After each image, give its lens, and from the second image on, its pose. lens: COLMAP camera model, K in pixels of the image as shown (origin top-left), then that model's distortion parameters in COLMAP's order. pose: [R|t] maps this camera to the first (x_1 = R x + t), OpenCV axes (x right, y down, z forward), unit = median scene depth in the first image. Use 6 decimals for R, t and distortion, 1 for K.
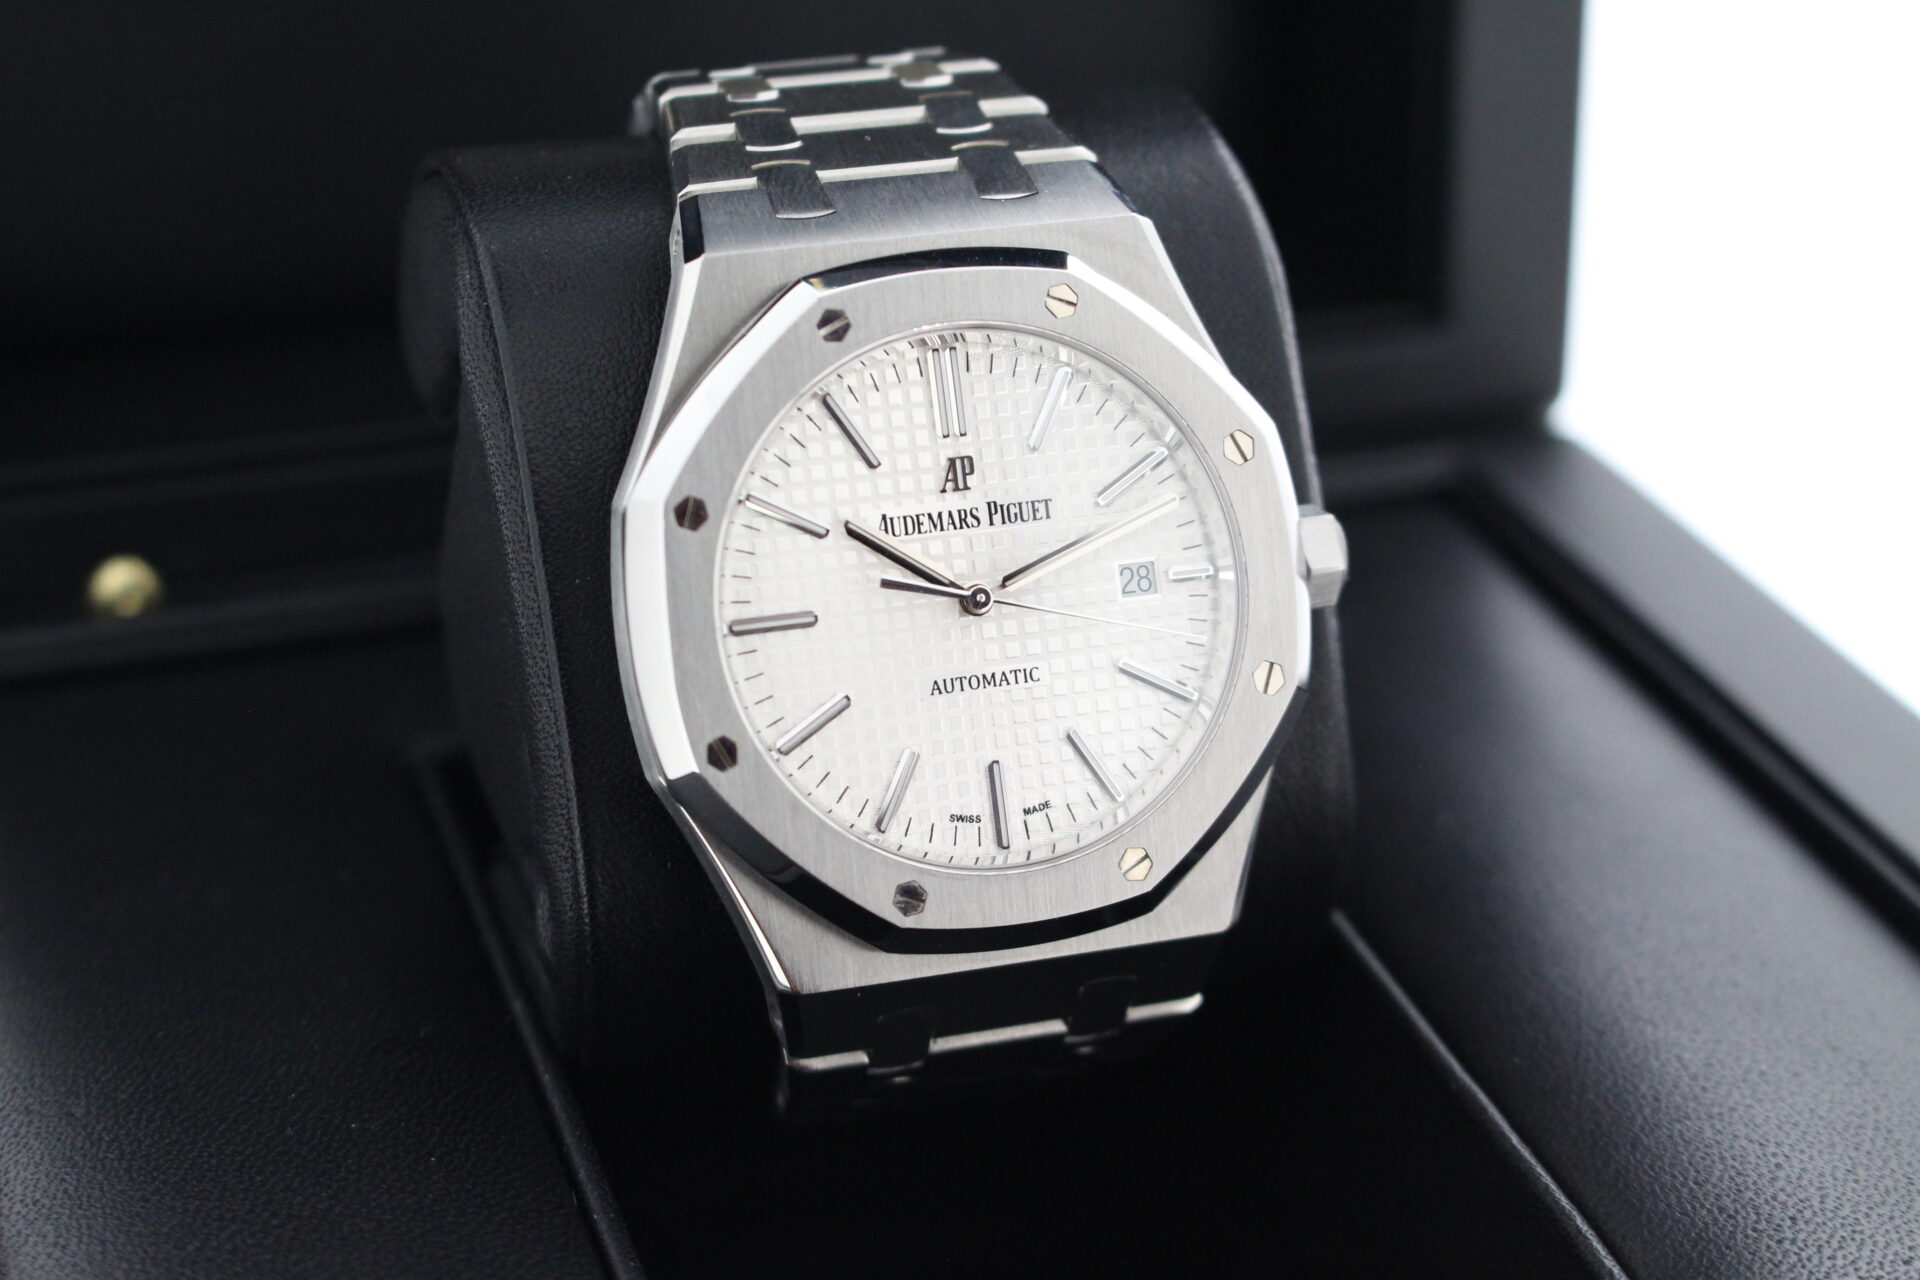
lens RADIAL K [[3864.5, 0, 973.2], [0, 3864.5, 645.4], [0, 0, 1]] dist [0.082828, 0.000000]
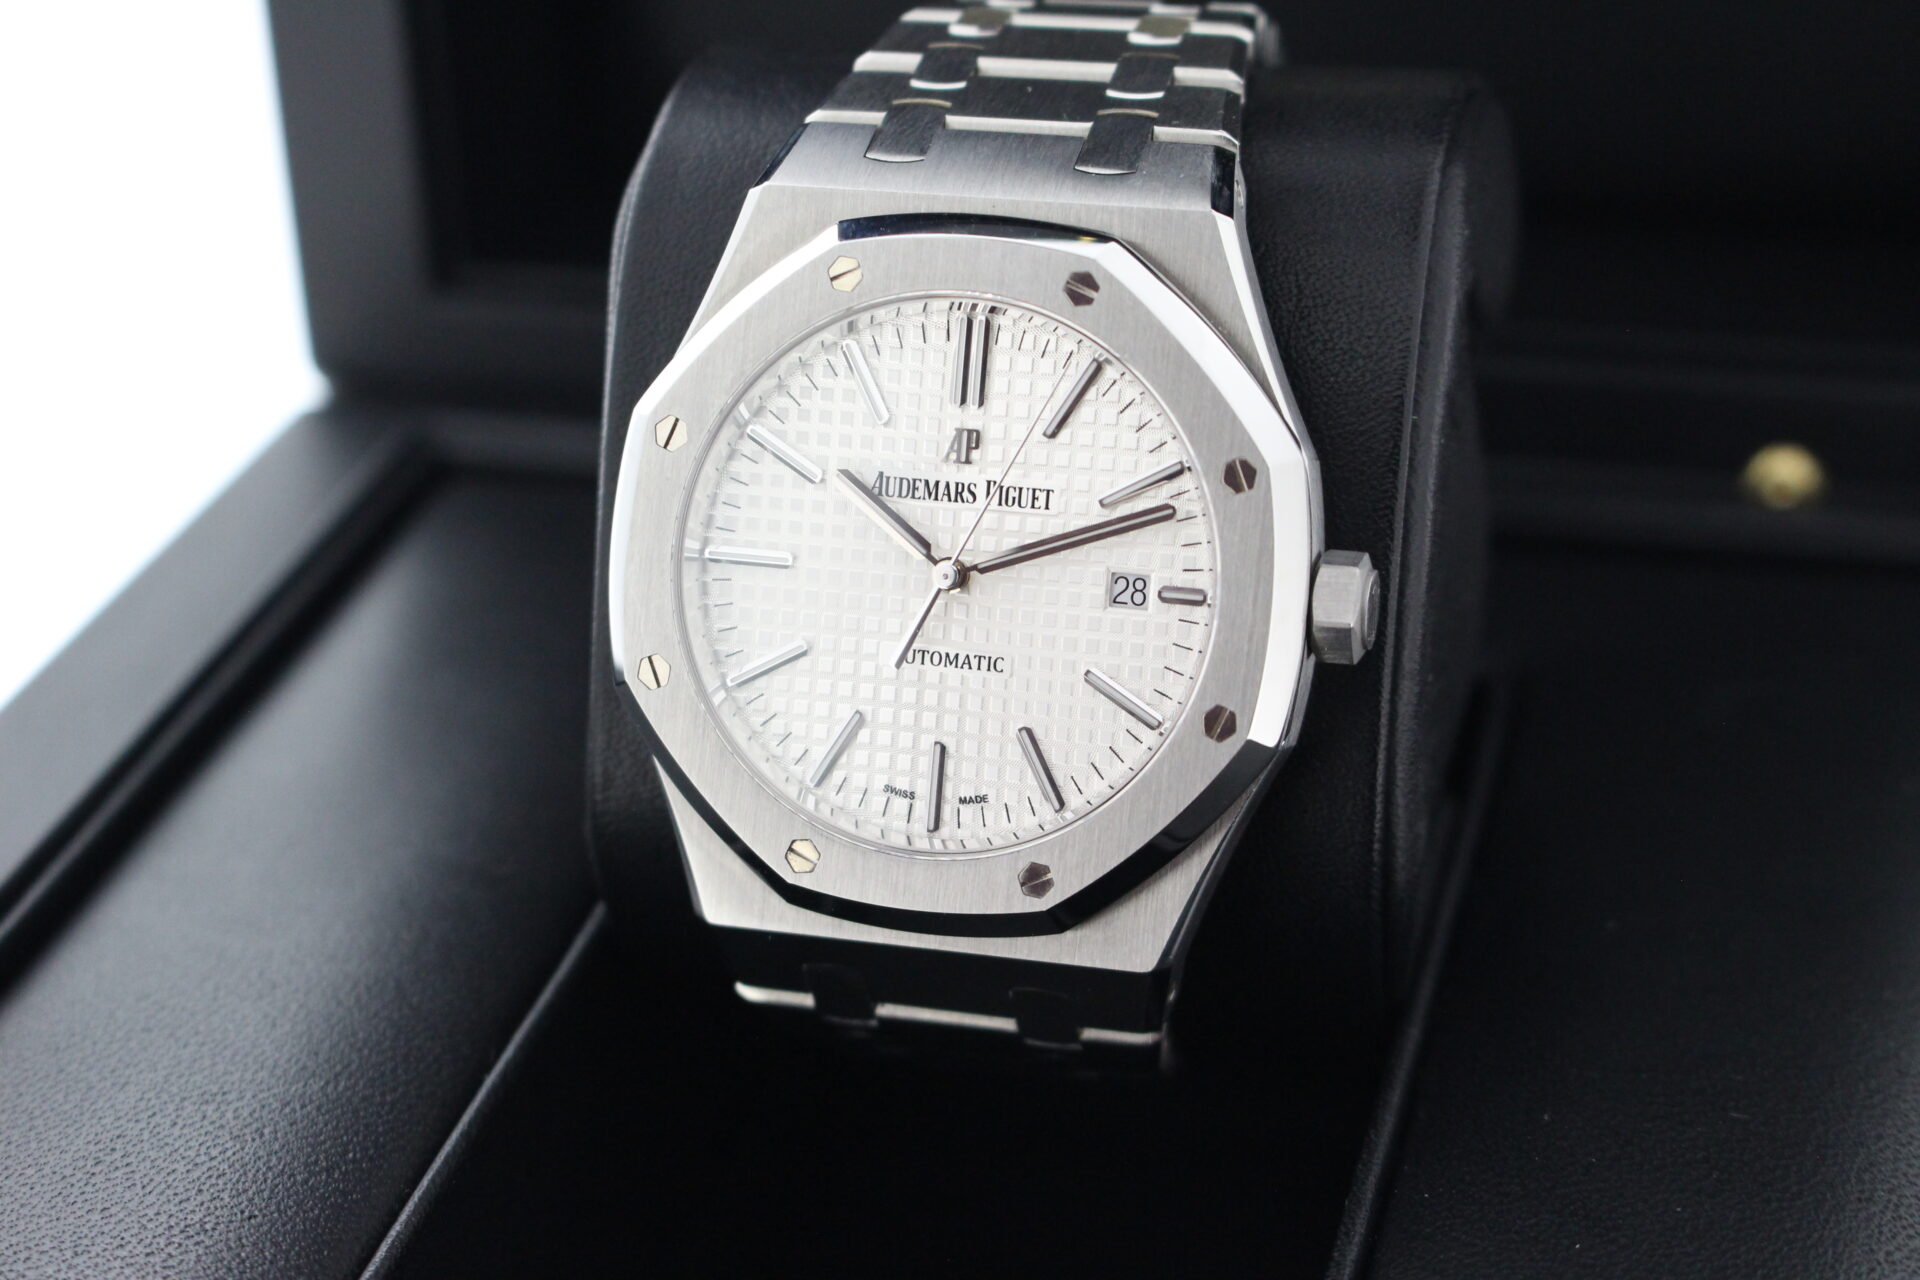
lens RADIAL K [[3864.5, 0, 962.8], [0, 3864.5, 650.2], [0, 0, 1]] dist [0.082828, 0.000000]
pose [[0.839837, 0.217404, -0.497403, 0.481369], [-0.189344, 0.976072, 0.106923, -0.096269], [0.508746, 0.004382, 0.860905, 0.159886]]
